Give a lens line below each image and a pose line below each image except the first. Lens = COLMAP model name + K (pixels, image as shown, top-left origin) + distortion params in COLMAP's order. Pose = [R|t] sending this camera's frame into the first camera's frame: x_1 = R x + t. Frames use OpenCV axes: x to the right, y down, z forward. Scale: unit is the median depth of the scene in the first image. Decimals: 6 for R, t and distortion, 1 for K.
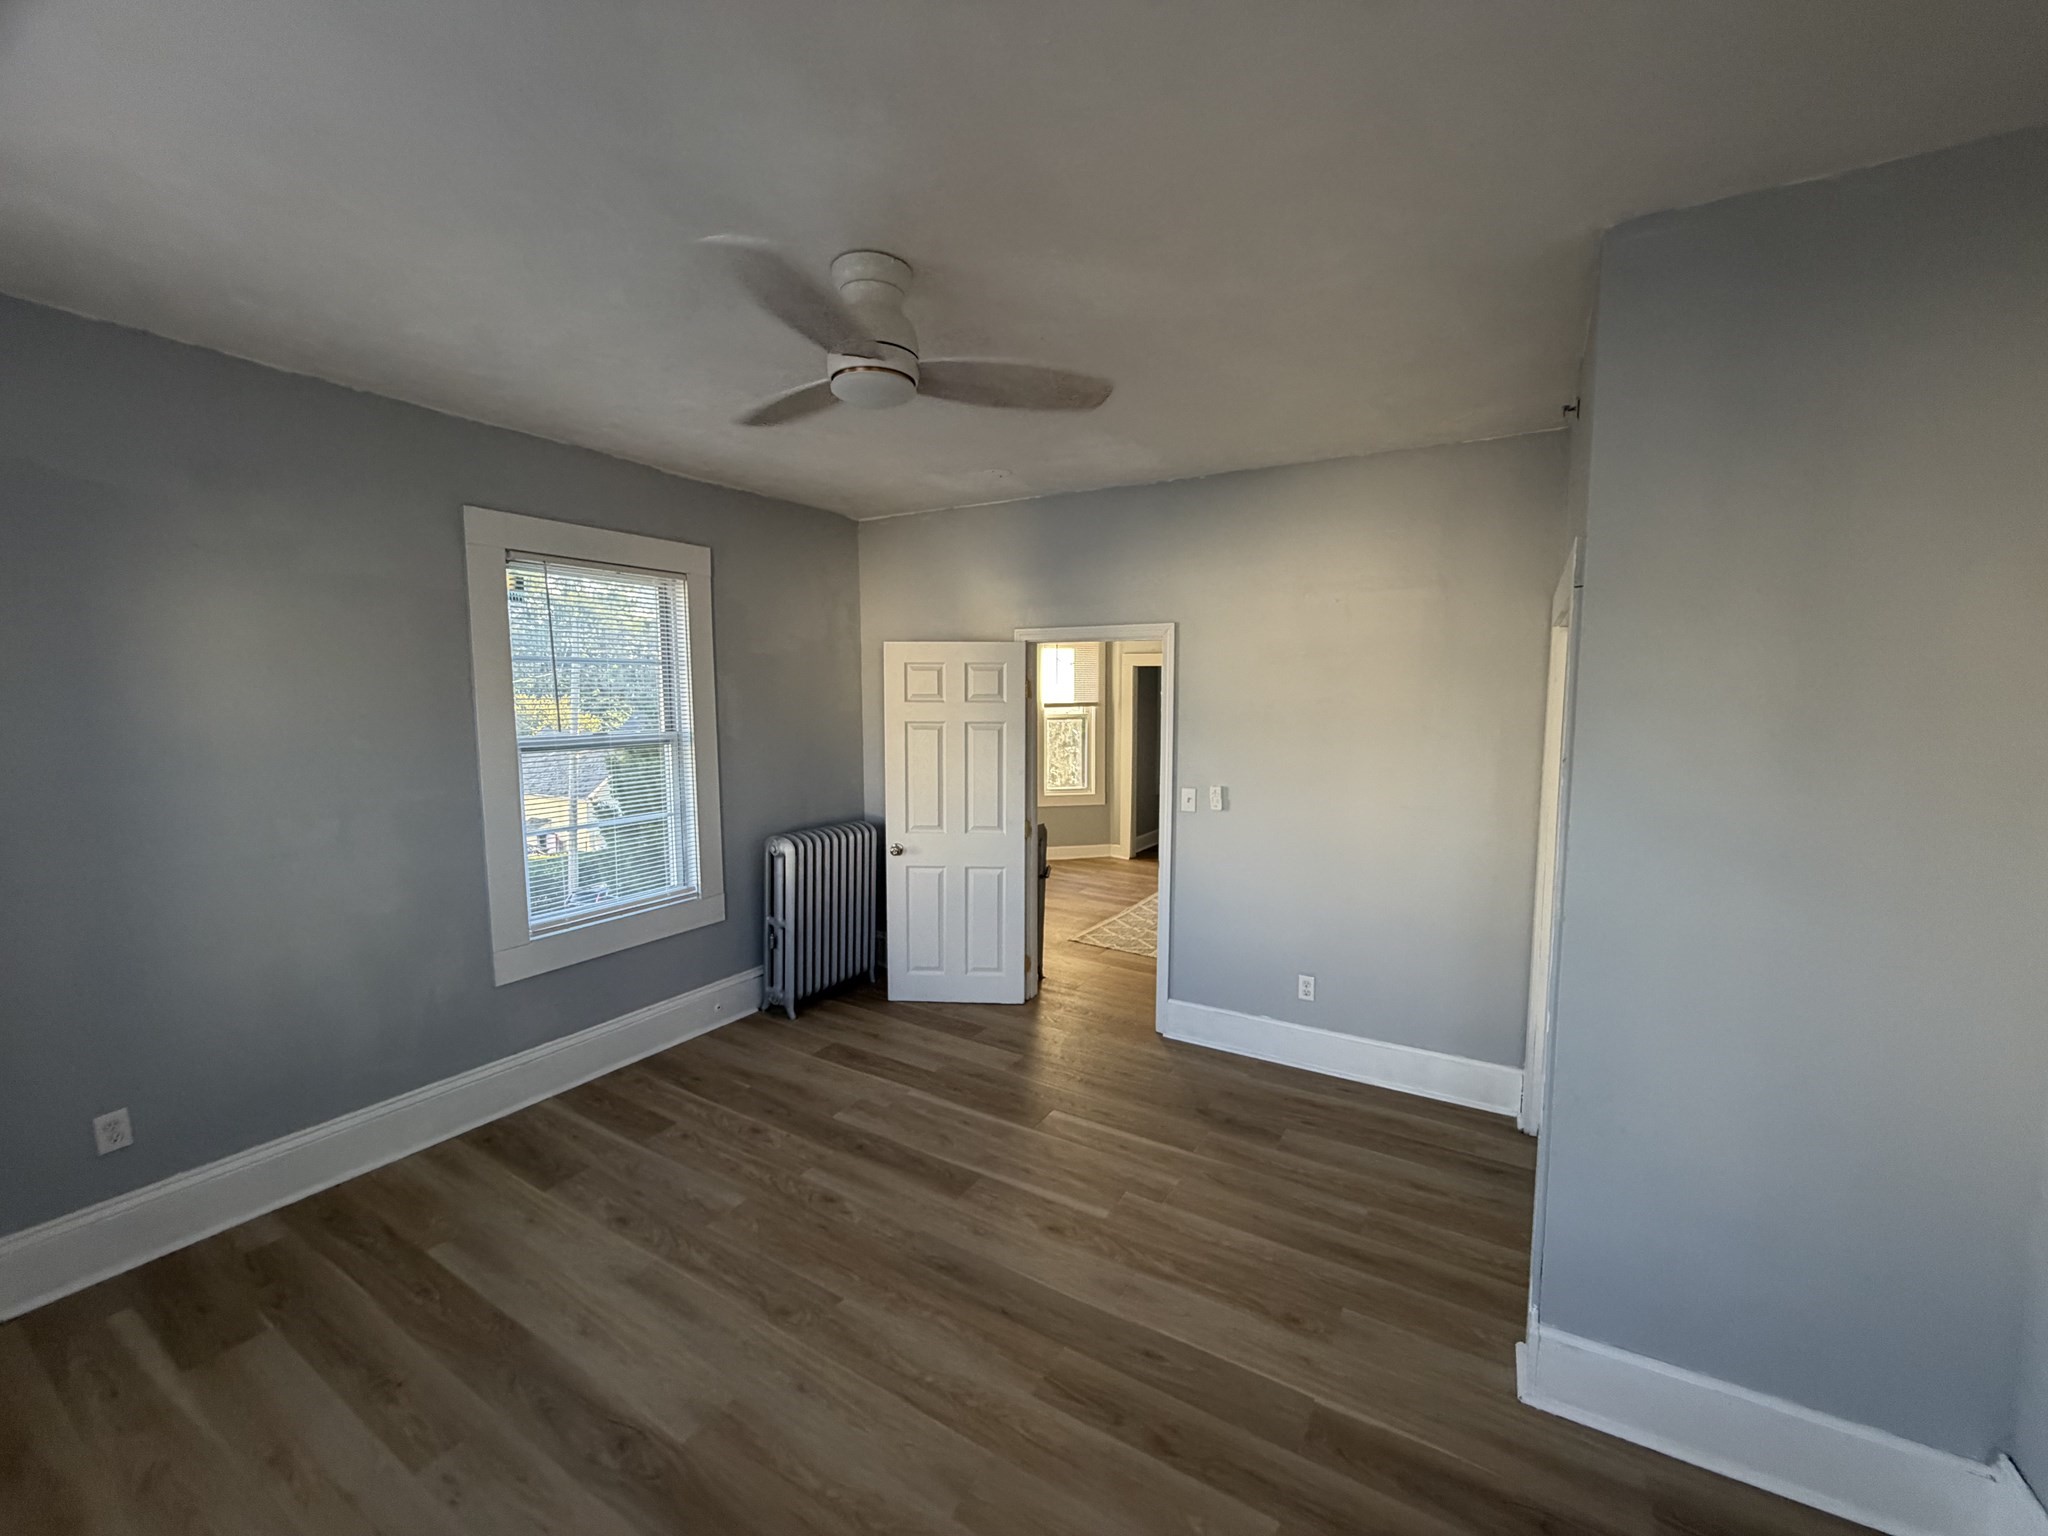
lens RADIAL K [[819.2, 0, 1017.2], [0, 819.2, 768.2], [0, 0, 1]] dist [-0.001503, 0.000948]
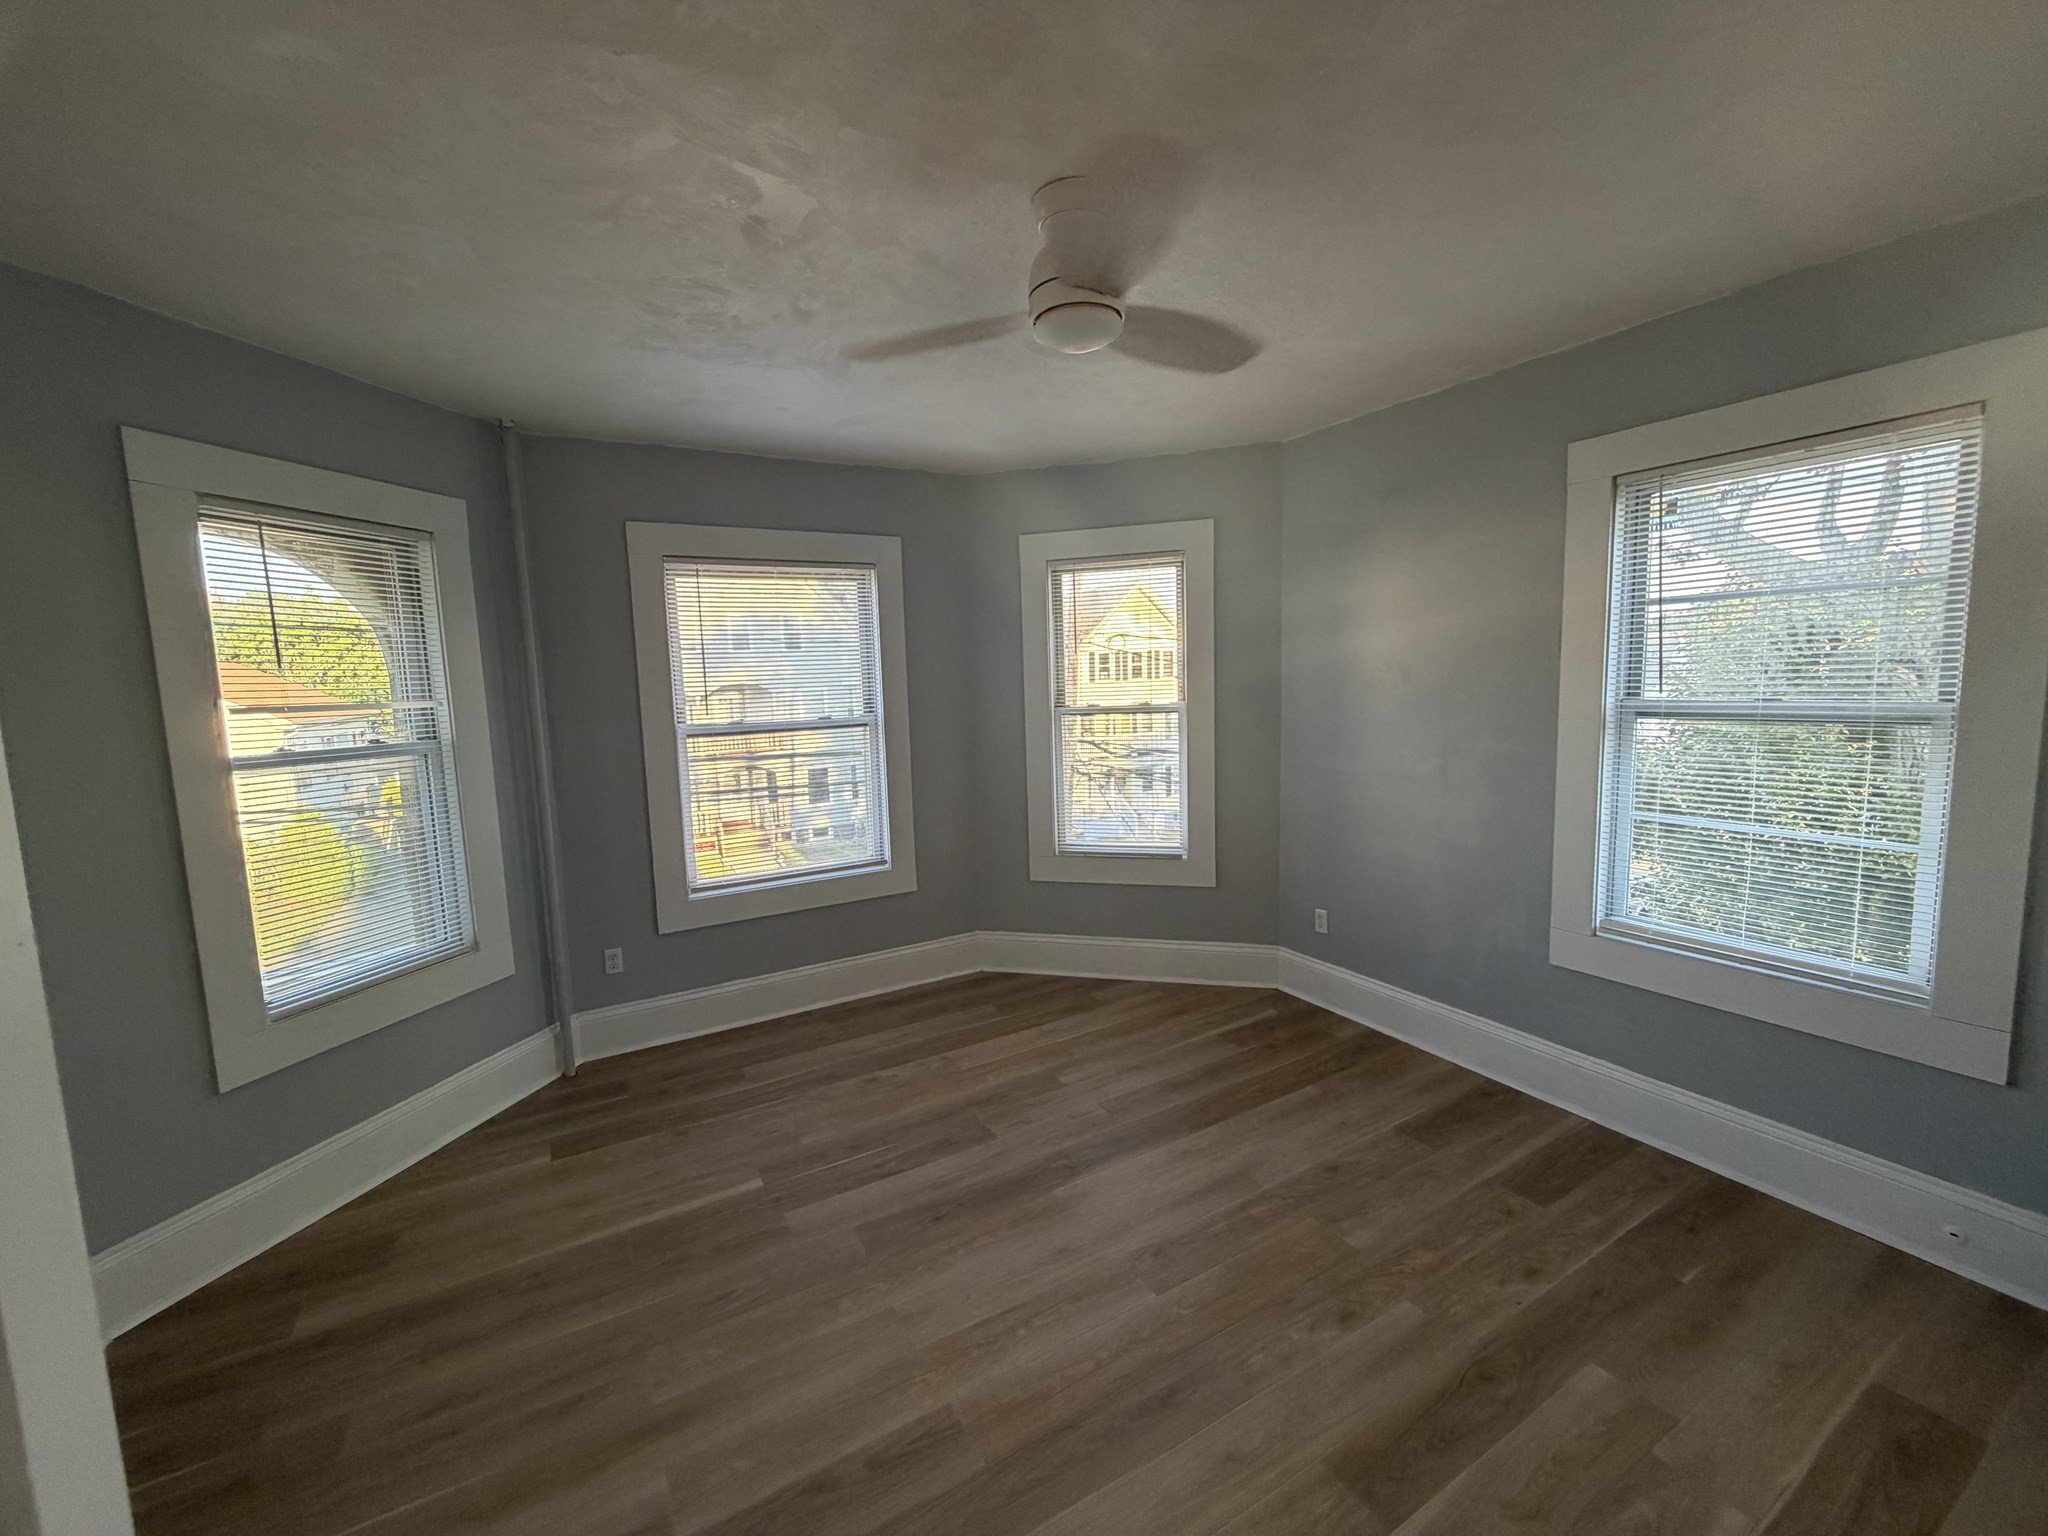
lens RADIAL K [[819.2, 0, 1017.5], [0, 819.2, 768.6], [0, 0, 1]] dist [-0.001503, 0.000948]
pose [[-0.486636, 0.112290, -0.866358, 0.445465], [-0.050105, 0.986485, 0.156004, -0.067599], [0.872167, 0.119326, -0.474432, 0.887215]]
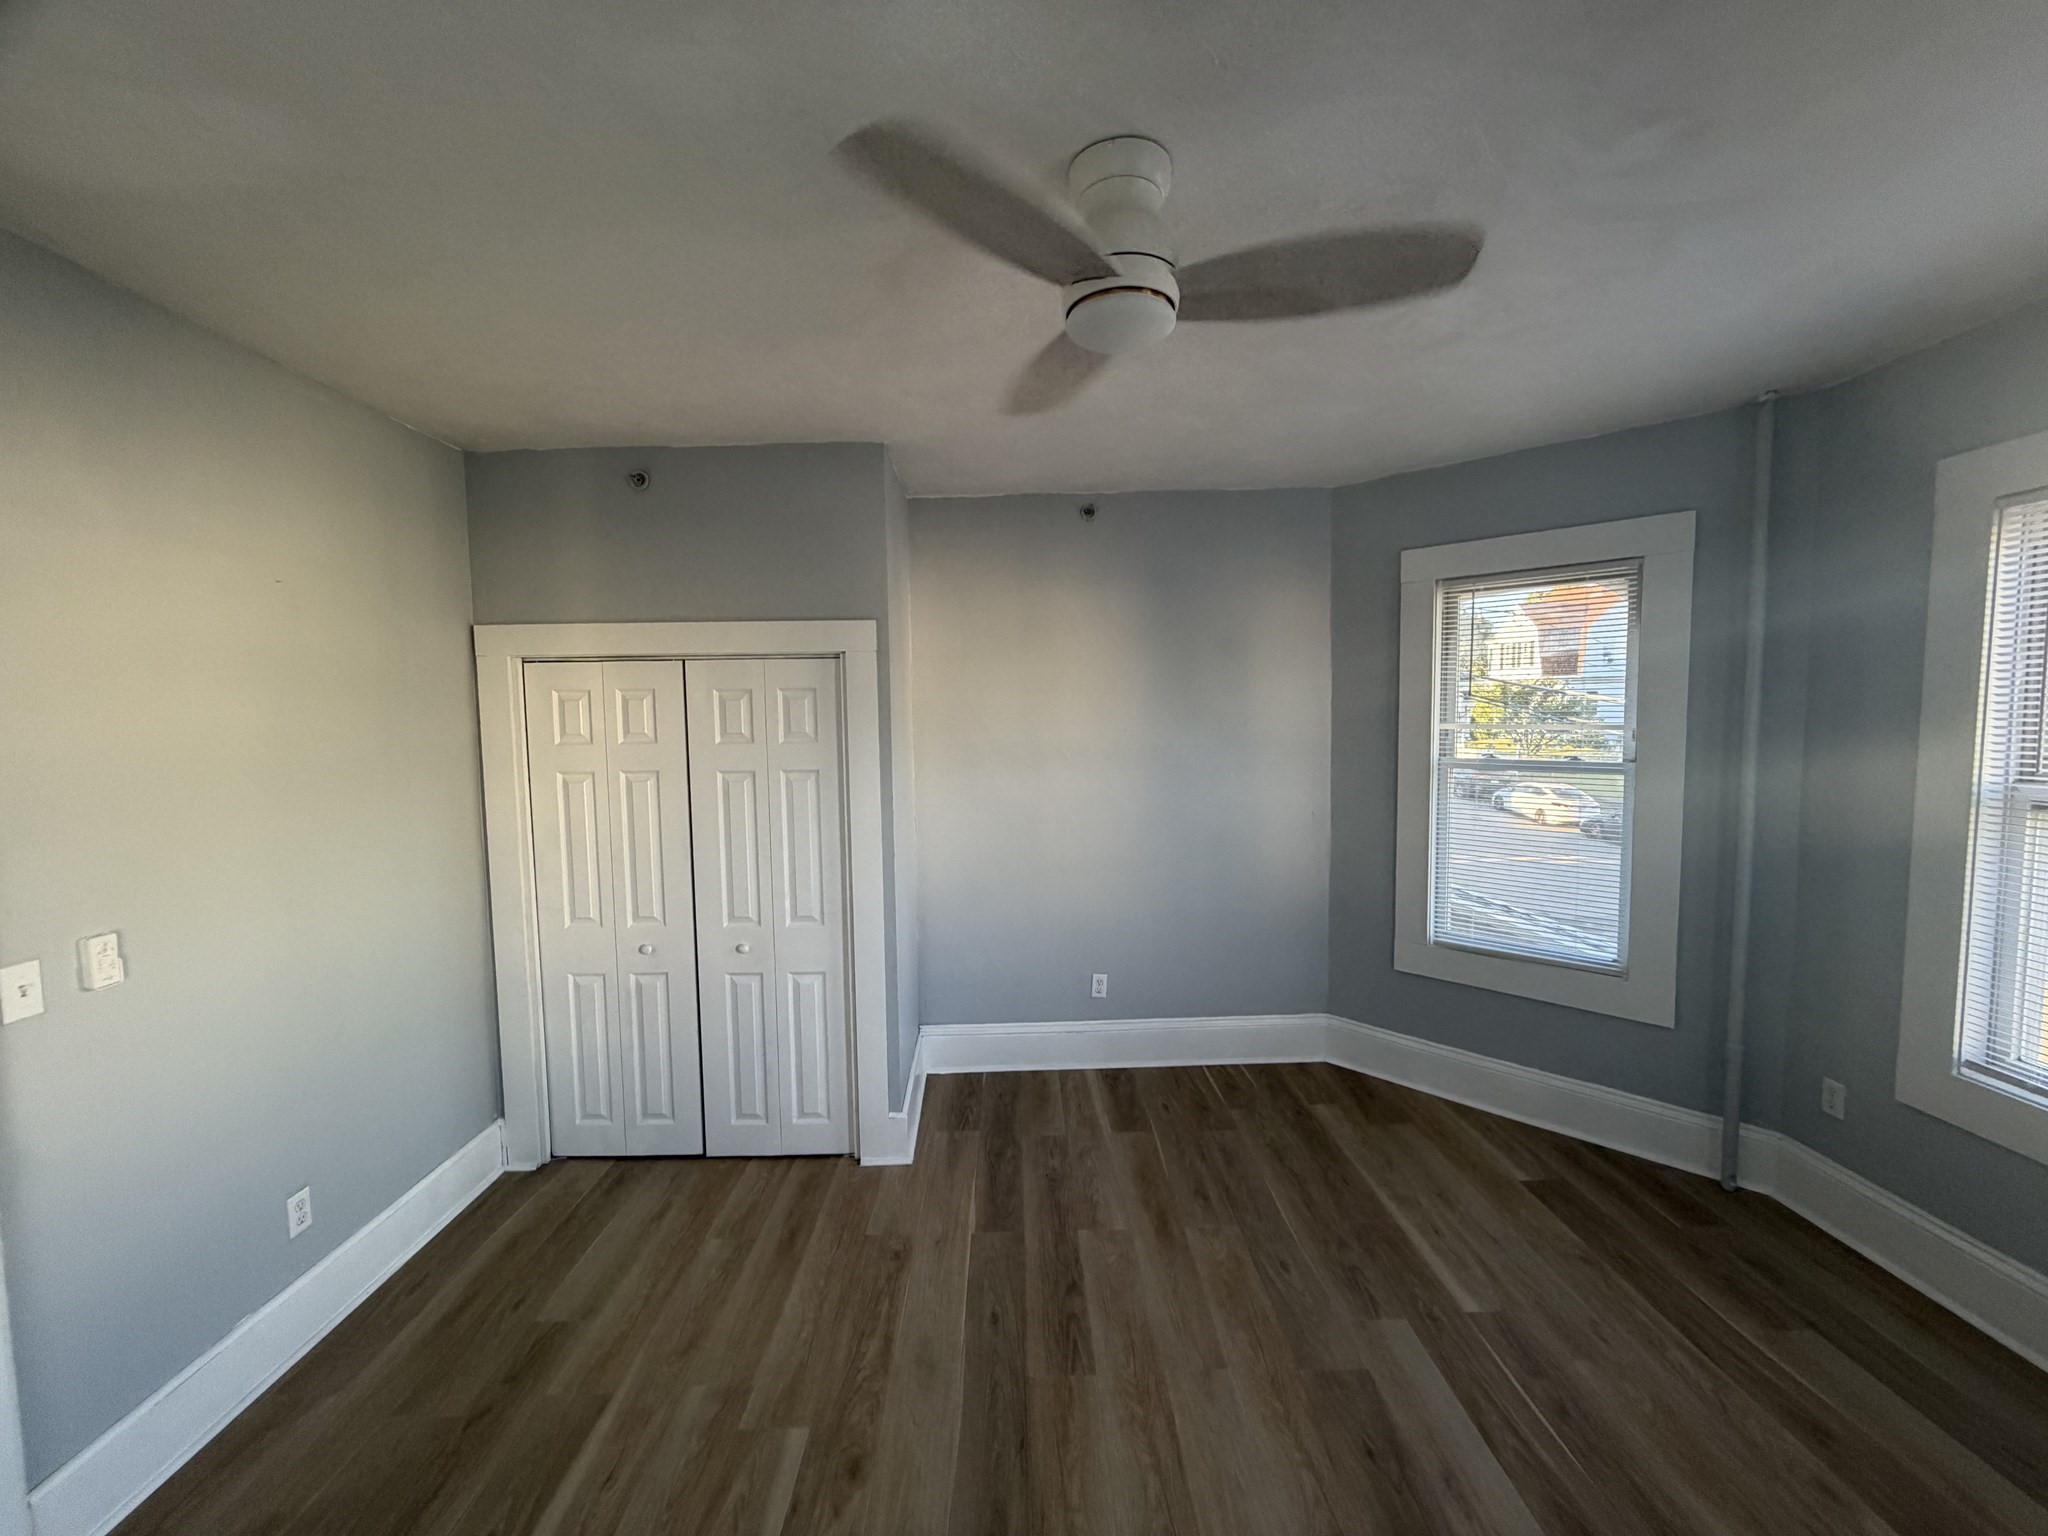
lens RADIAL K [[819.2, 0, 1018.9], [0, 819.2, 769.5], [0, 0, 1]] dist [-0.001503, 0.000948]
pose [[-0.524130, -0.052884, 0.849995, -0.490776], [0.092621, 0.988610, 0.118621, -0.090701], [-0.846587, 0.140901, -0.513262, 0.943252]]
